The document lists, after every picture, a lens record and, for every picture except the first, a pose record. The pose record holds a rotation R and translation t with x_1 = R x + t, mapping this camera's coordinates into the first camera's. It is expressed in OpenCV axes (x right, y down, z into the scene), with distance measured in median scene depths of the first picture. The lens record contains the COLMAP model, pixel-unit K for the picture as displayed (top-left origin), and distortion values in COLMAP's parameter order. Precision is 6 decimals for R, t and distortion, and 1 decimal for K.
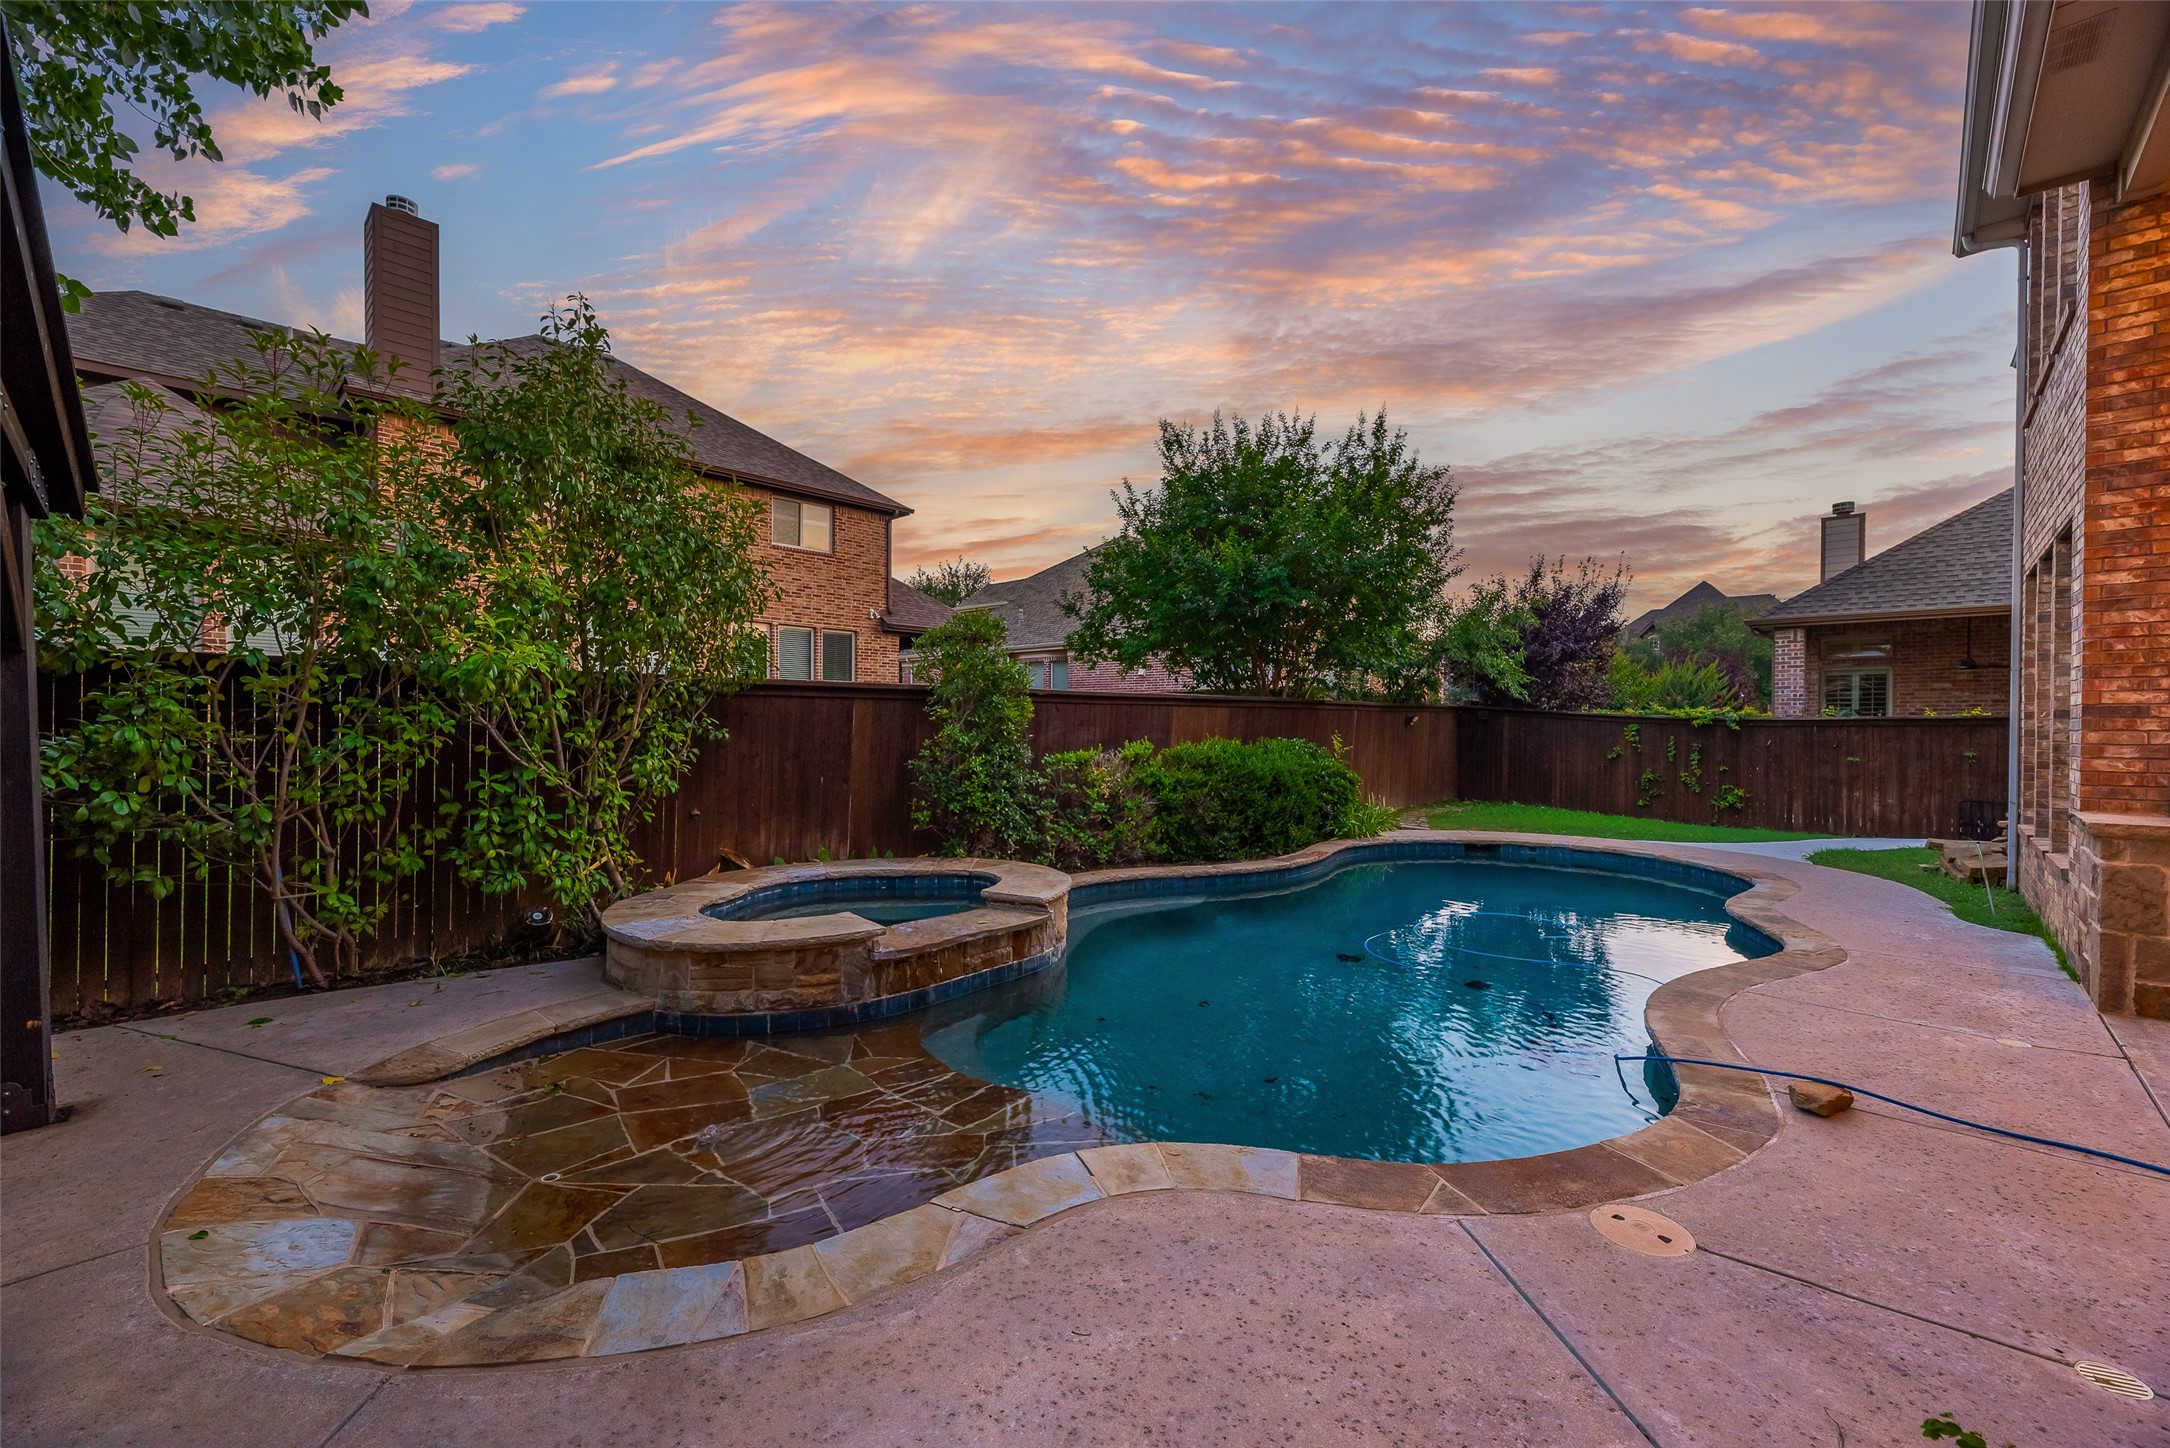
lens RADIAL K [[862.7, 0, 1091.5], [0, 862.7, 731.7], [0, 0, 1]] dist [0.000187, -0.000165]
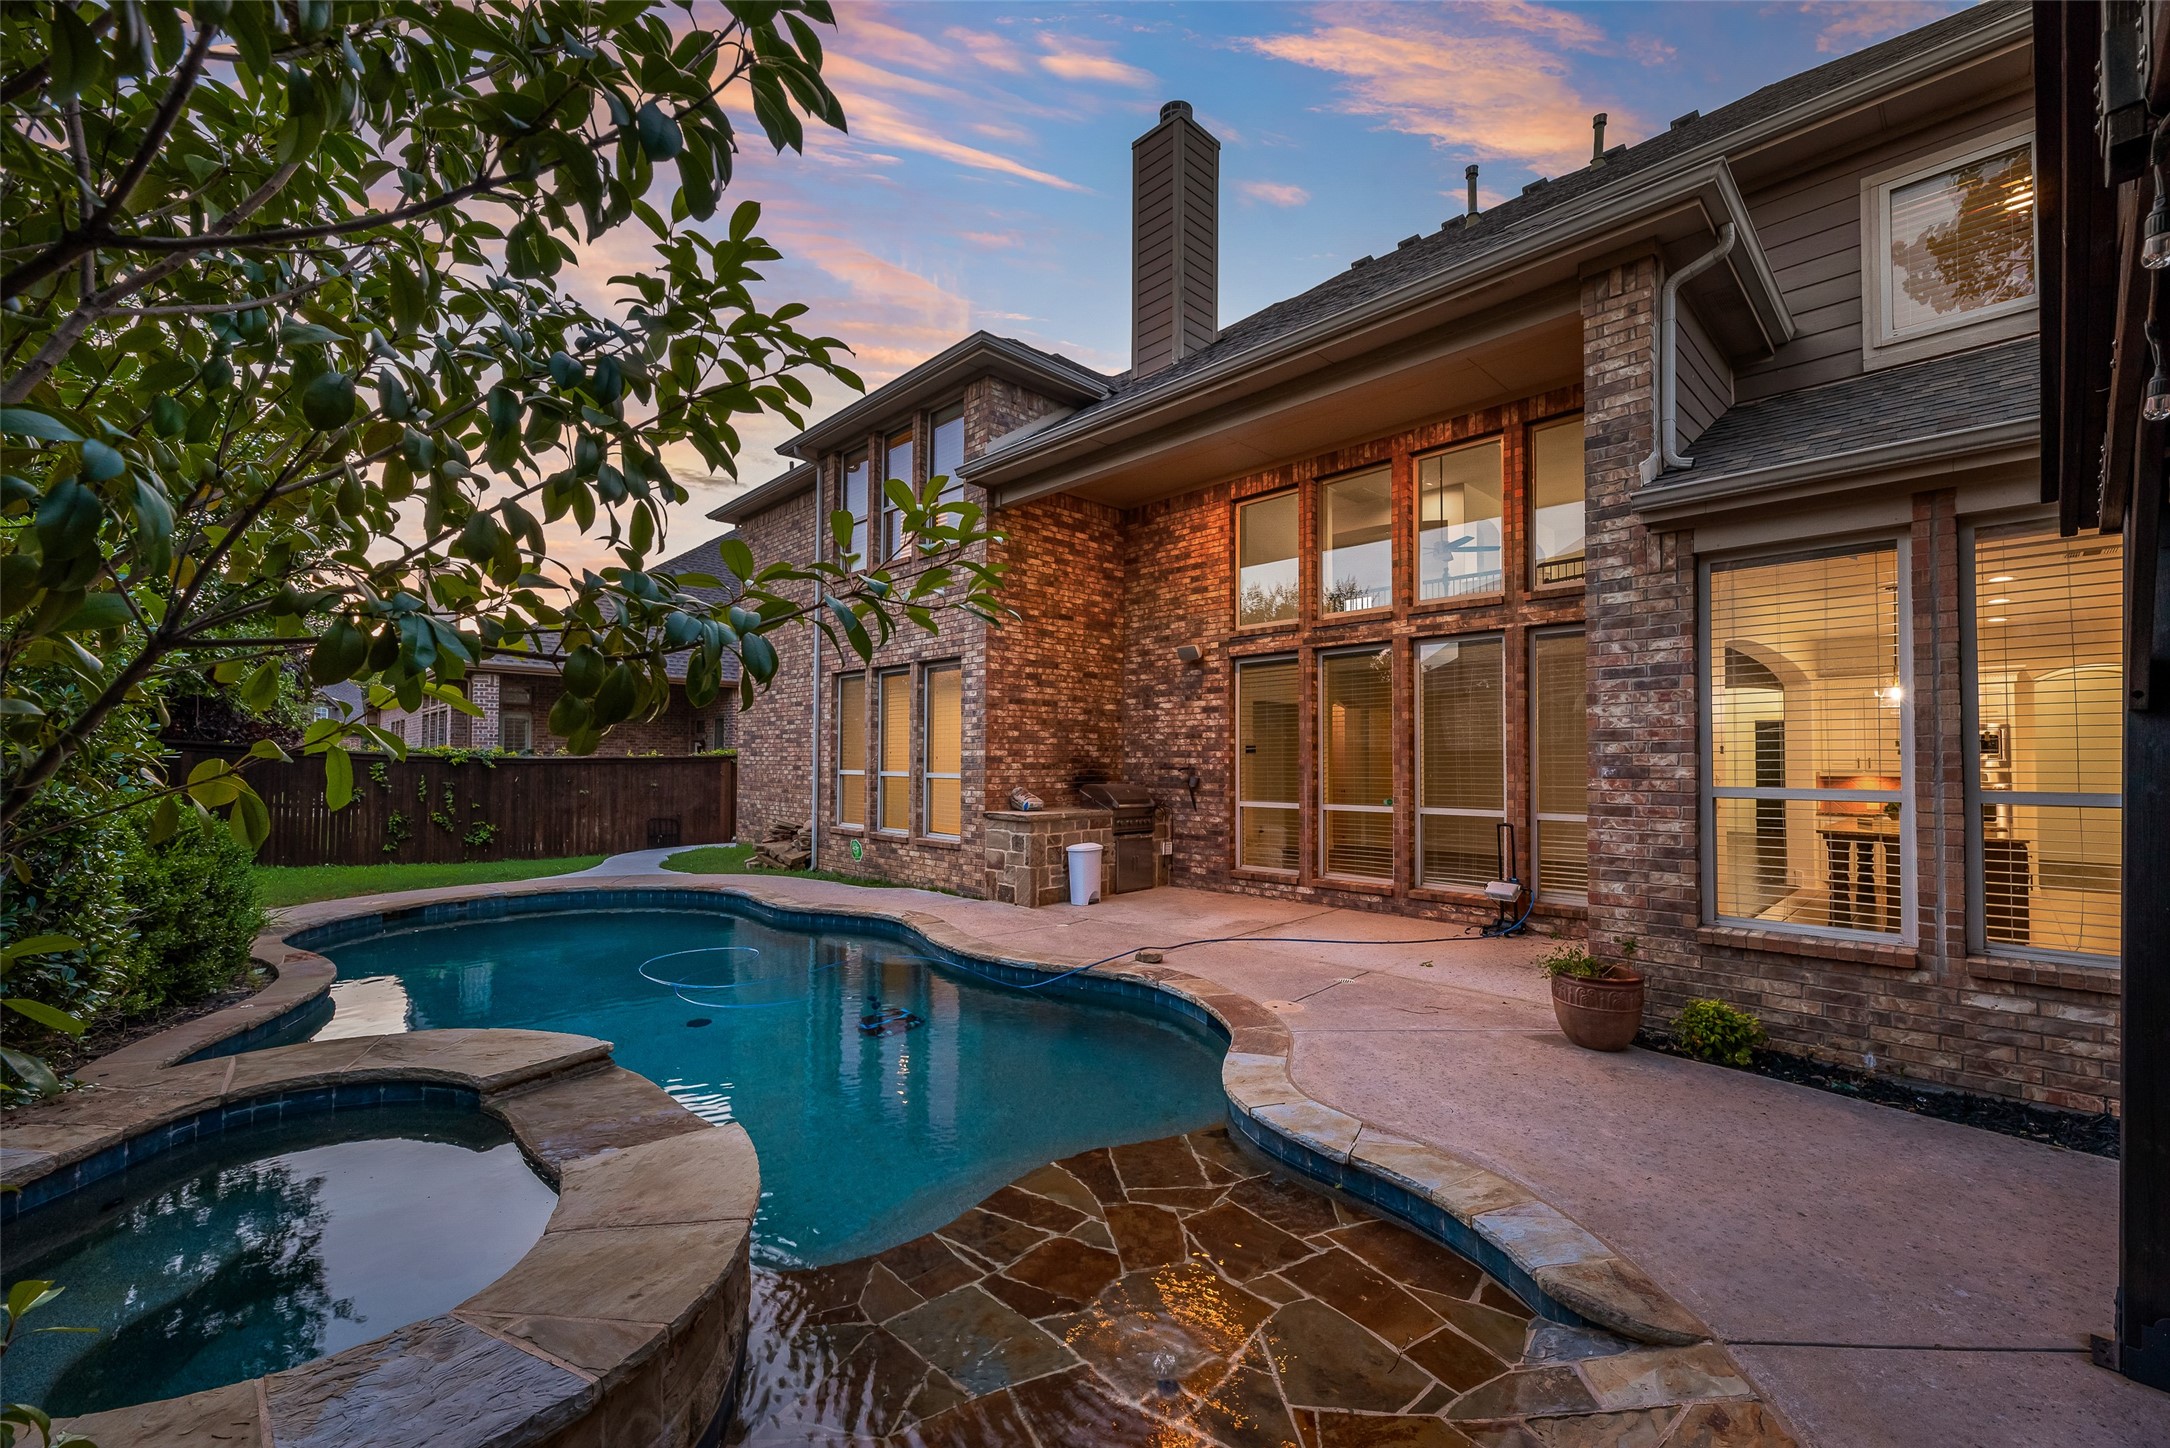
lens RADIAL K [[862.7, 0, 1091.5], [0, 862.7, 731.7], [0, 0, 1]] dist [0.000187, -0.000165]
pose [[0.024864, 0.037832, 0.998975, -0.344675], [0.002128, 0.999279, -0.037896, -0.005382], [-0.999689, 0.003068, 0.024766, 0.313975]]
